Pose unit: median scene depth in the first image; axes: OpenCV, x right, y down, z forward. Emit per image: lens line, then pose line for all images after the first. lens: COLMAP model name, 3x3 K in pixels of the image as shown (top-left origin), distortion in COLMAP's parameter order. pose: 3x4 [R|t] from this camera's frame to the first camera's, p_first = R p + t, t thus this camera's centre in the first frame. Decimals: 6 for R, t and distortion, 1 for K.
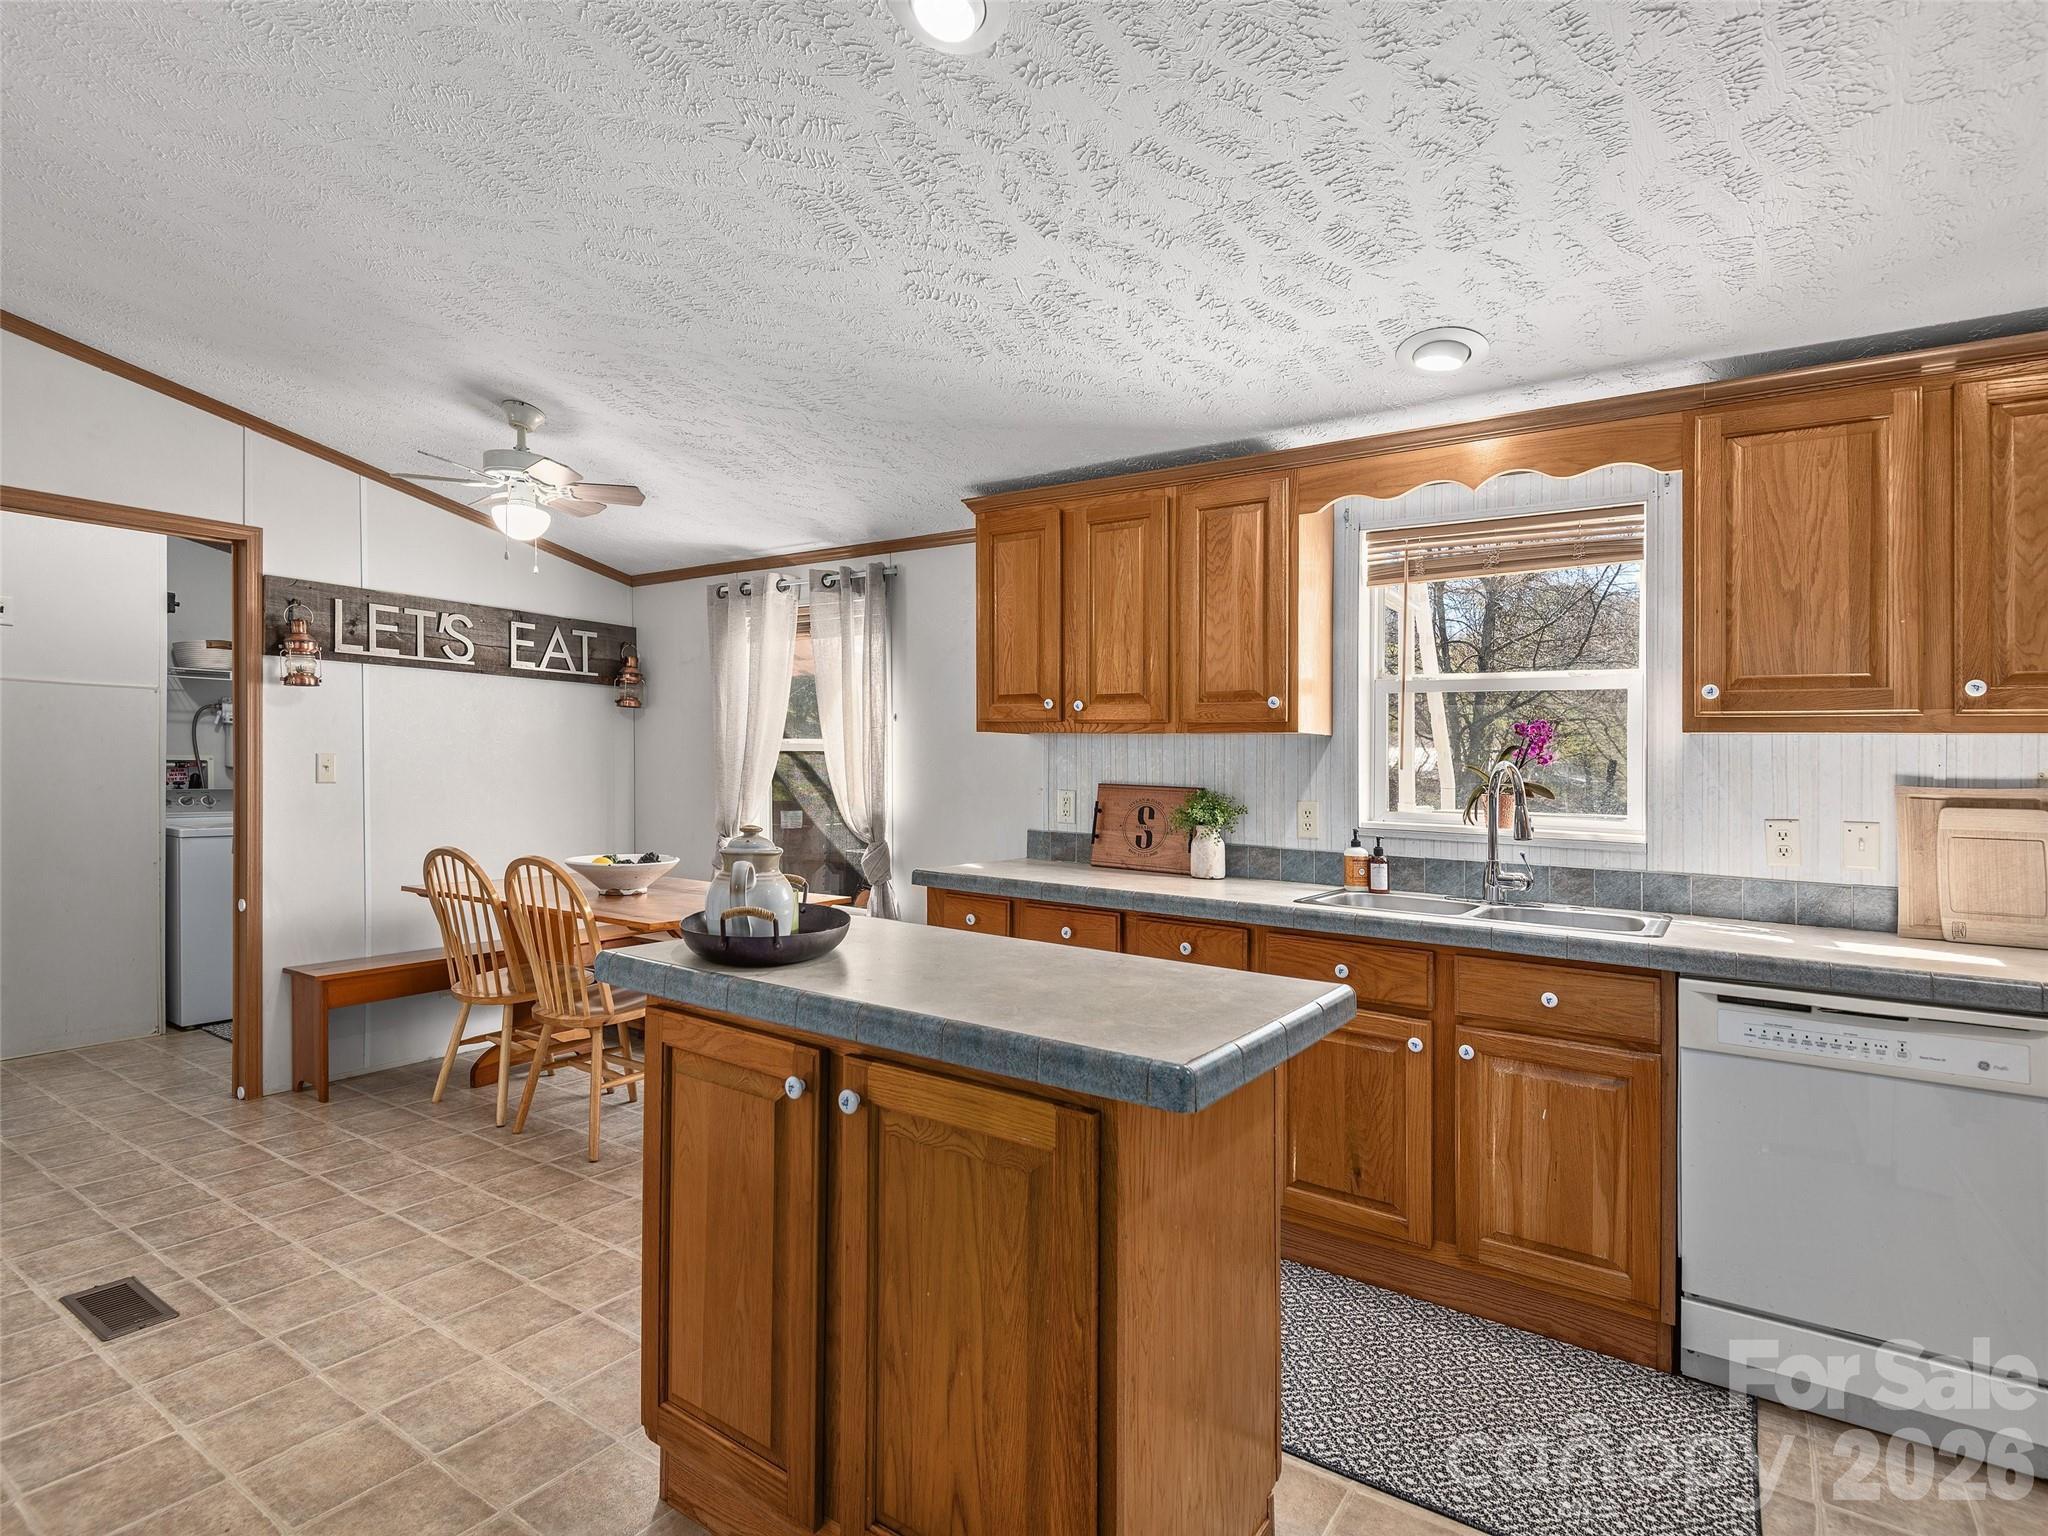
lens RADIAL K [[1046.8, 0, 1021.8], [0, 1046.8, 780.9], [0, 0, 1]] dist [-0.000015, -0.001656]
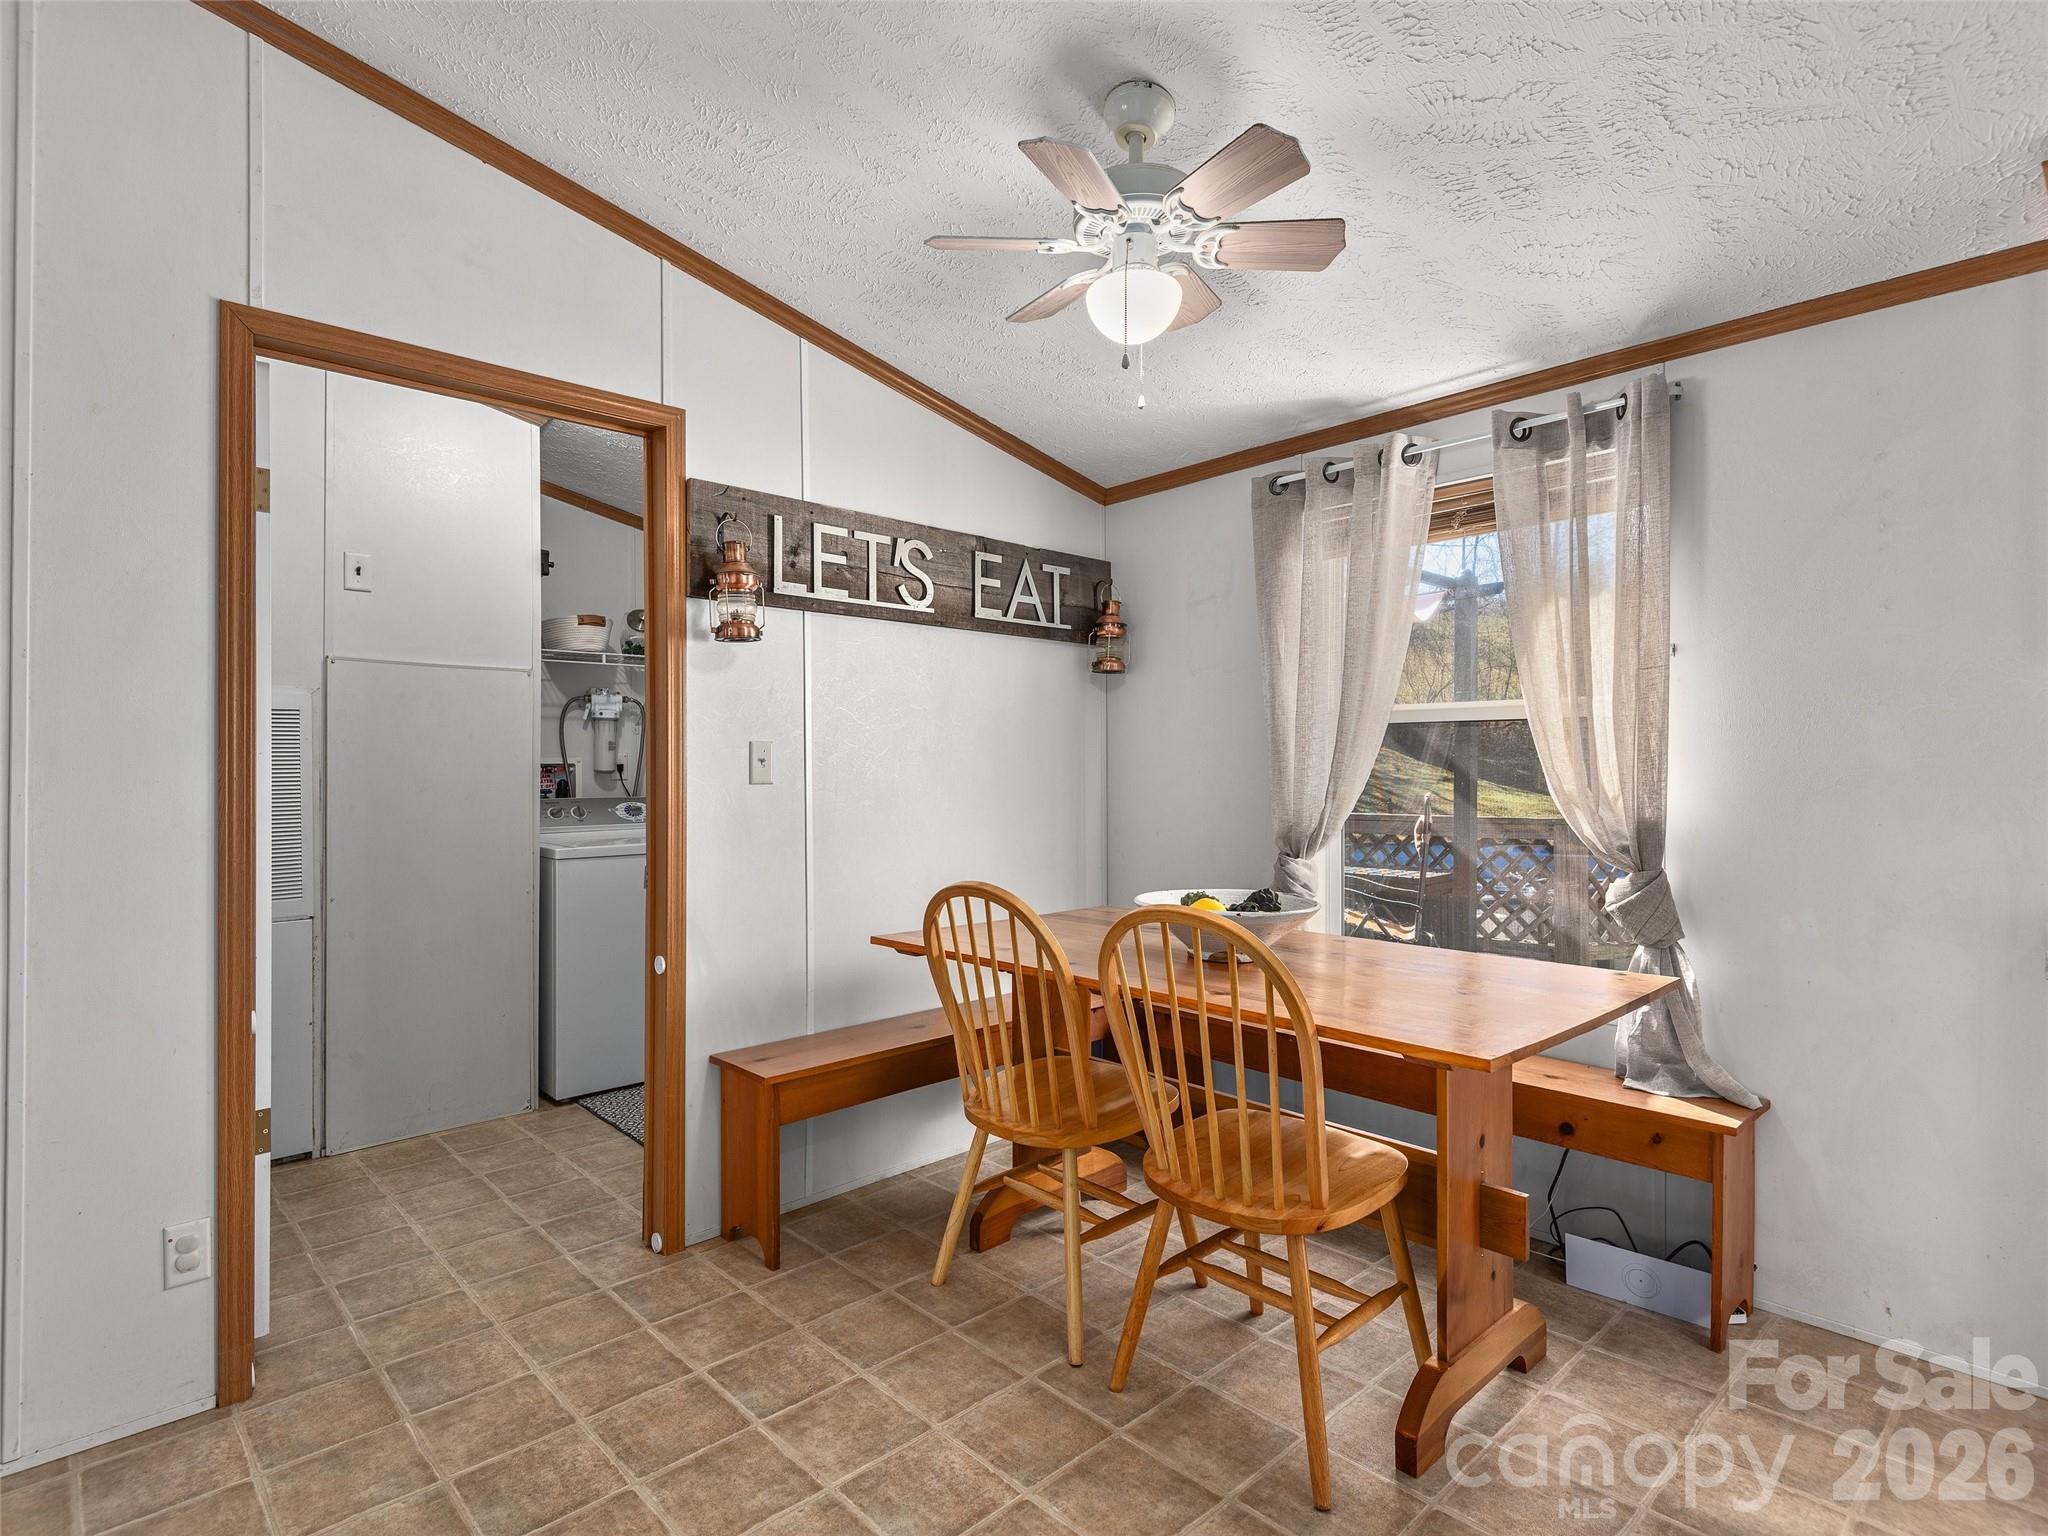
lens RADIAL K [[1053.2, 0, 1013.2], [0, 1053.2, 755.5], [0, 0, 1]] dist [0.018326, -0.000353]
pose [[0.973573, -0.025007, -0.227002, -0.401995], [0.019571, 0.999466, -0.026169, 0.004552], [0.227535, 0.021035, 0.973543, 0.421091]]
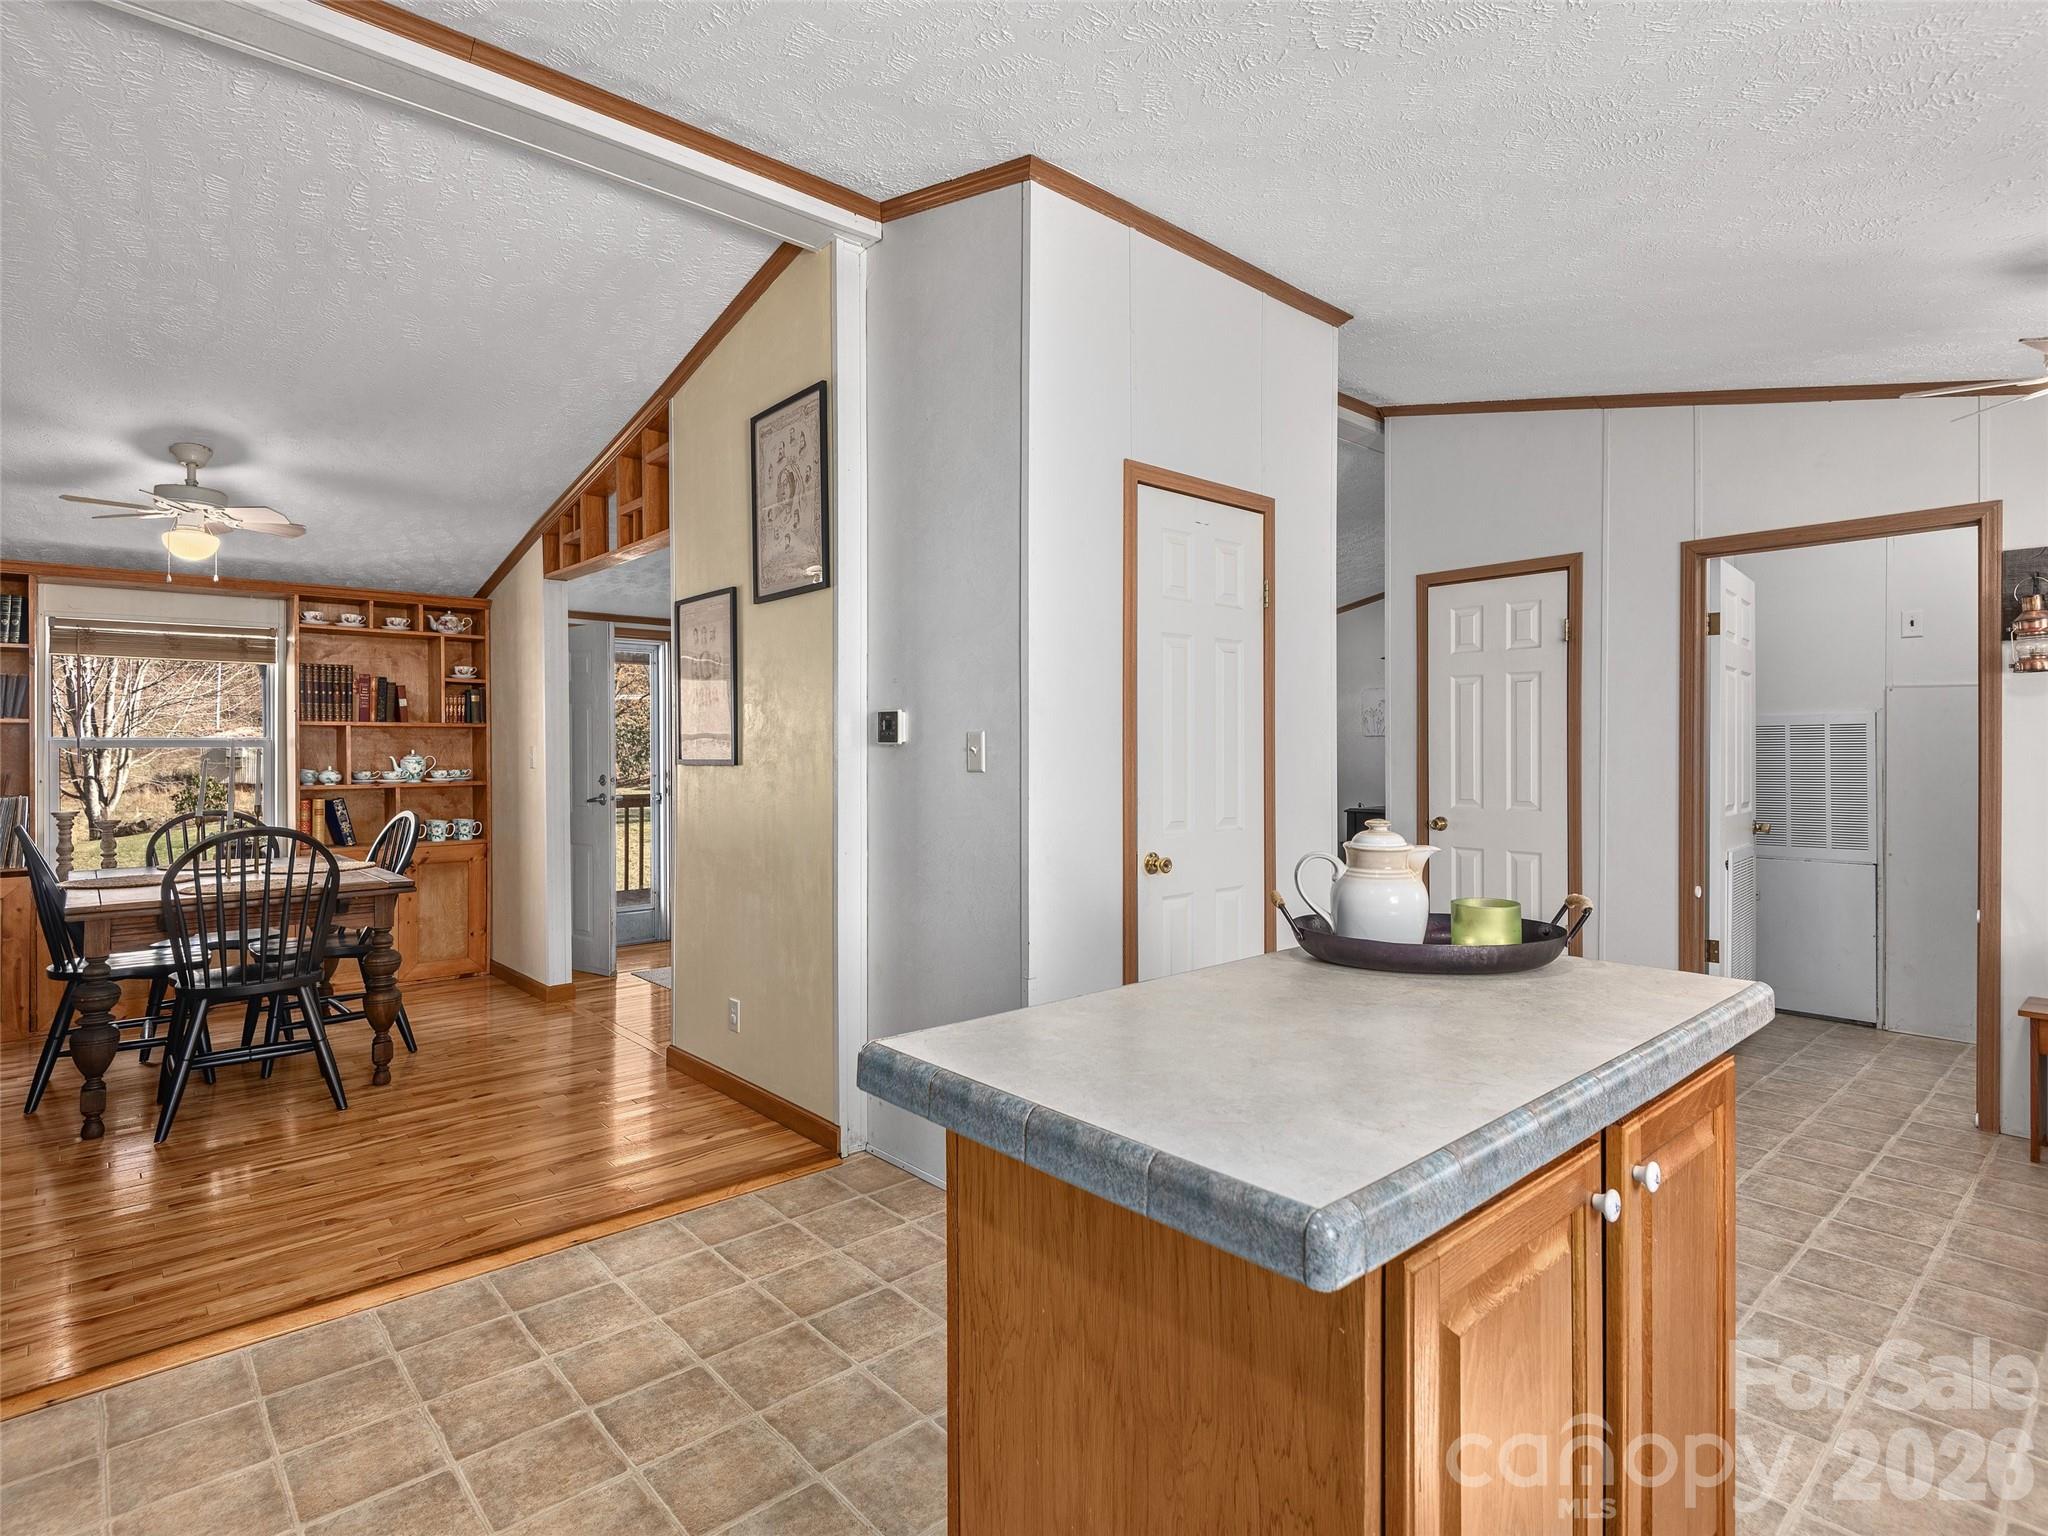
lens RADIAL K [[1080.3, 0, 1023.0], [0, 1080.3, 792.8], [0, 0, 1]] dist [-0.000071, -0.000129]
pose [[-0.235109, 0.021963, -0.971721, 0.403948], [-0.017802, 0.999480, 0.026898, -0.000762], [0.971806, 0.023622, -0.234595, 0.447267]]
